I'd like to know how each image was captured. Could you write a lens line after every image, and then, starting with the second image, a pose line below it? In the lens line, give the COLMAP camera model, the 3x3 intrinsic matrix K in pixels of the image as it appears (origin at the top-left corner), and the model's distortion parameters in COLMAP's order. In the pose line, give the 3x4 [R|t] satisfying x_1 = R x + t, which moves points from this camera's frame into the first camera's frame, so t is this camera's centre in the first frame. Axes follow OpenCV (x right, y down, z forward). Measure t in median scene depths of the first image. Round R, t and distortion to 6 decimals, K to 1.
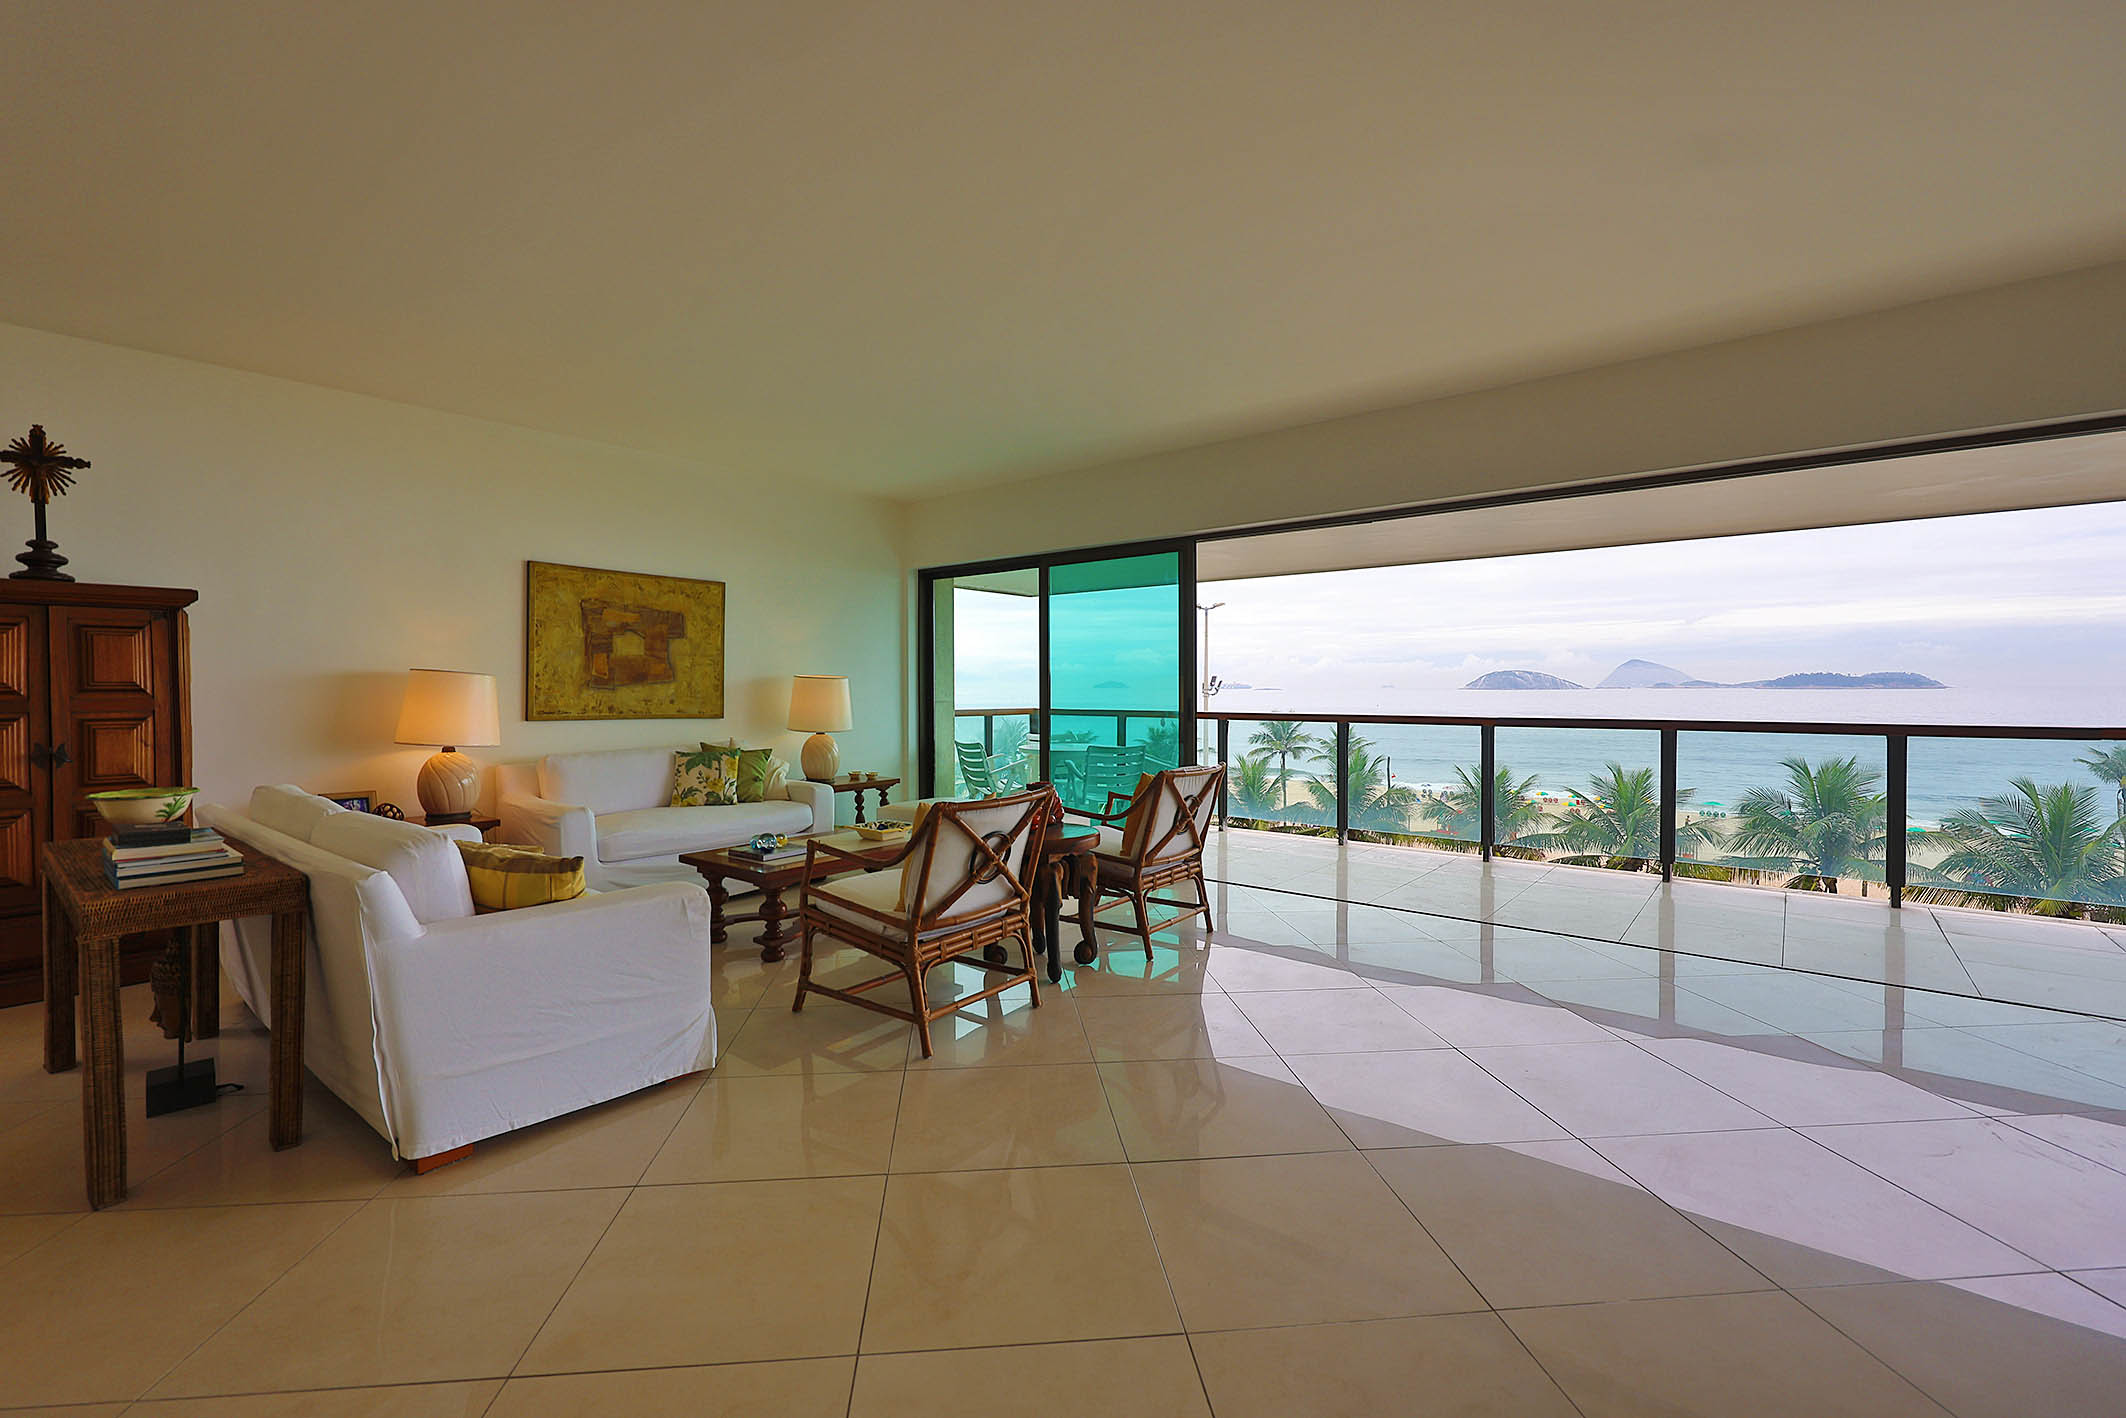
lens RADIAL K [[853.4, 0, 1051.9], [0, 853.4, 701.7], [0, 0, 1]] dist [0.000941, -0.000063]
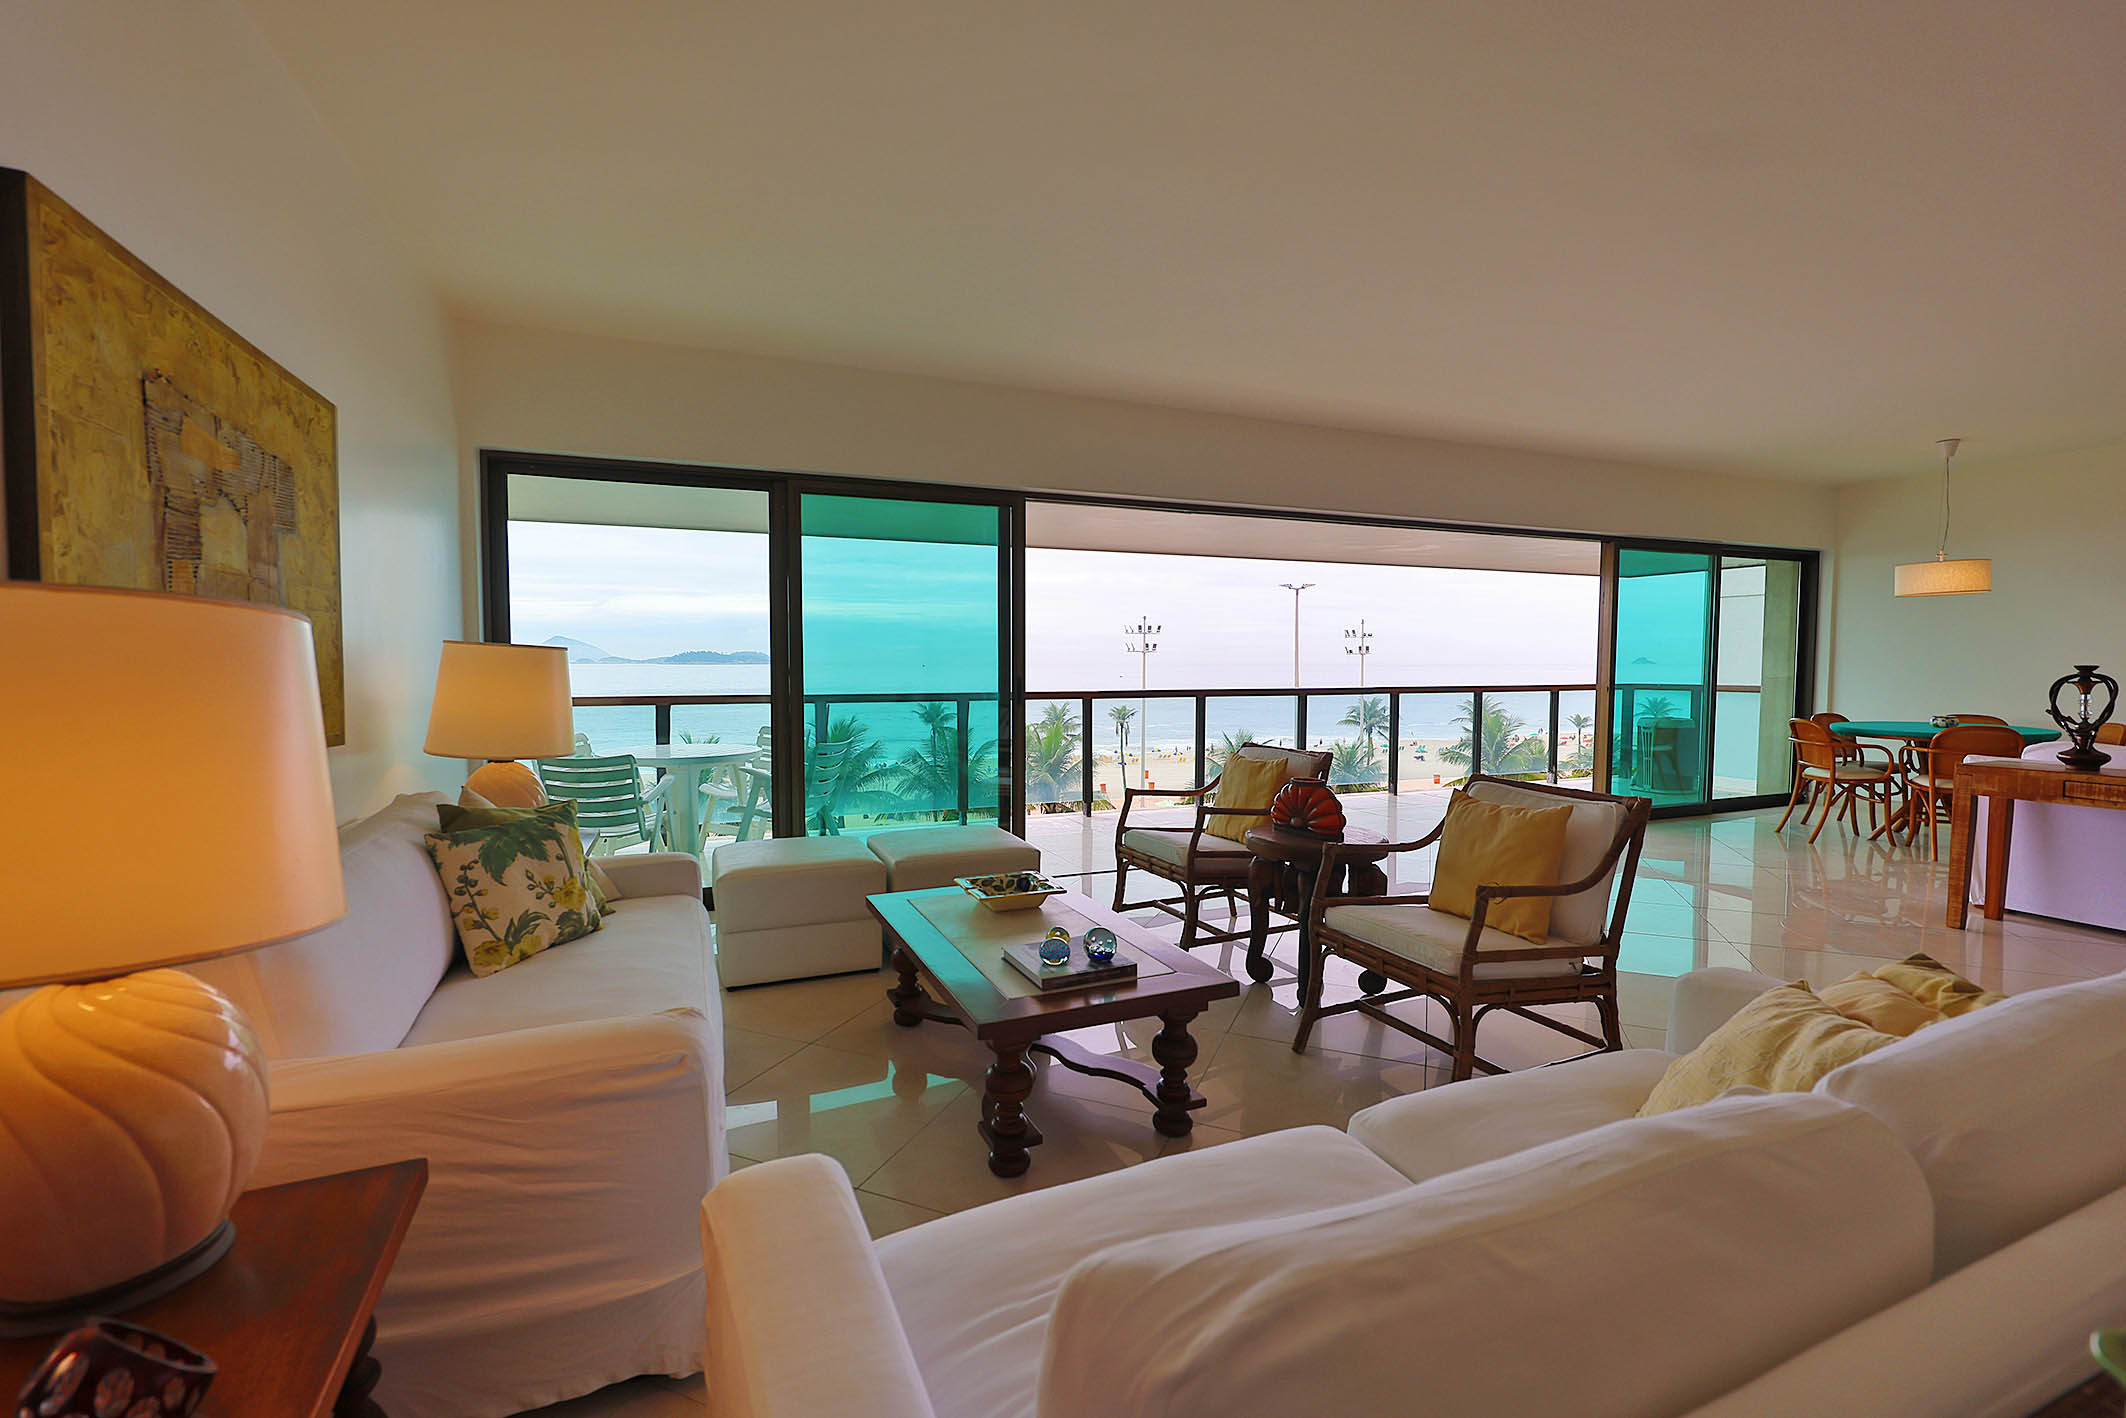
lens RADIAL K [[898.5, 0, 1055.9], [0, 898.5, 696.5], [0, 0, 1]] dist [-0.000484, -0.000644]
pose [[0.446923, -0.034436, 0.893909, -0.681314], [0.016375, 0.999406, 0.030313, -0.011771], [-0.894422, 0.001090, 0.447222, 0.575040]]
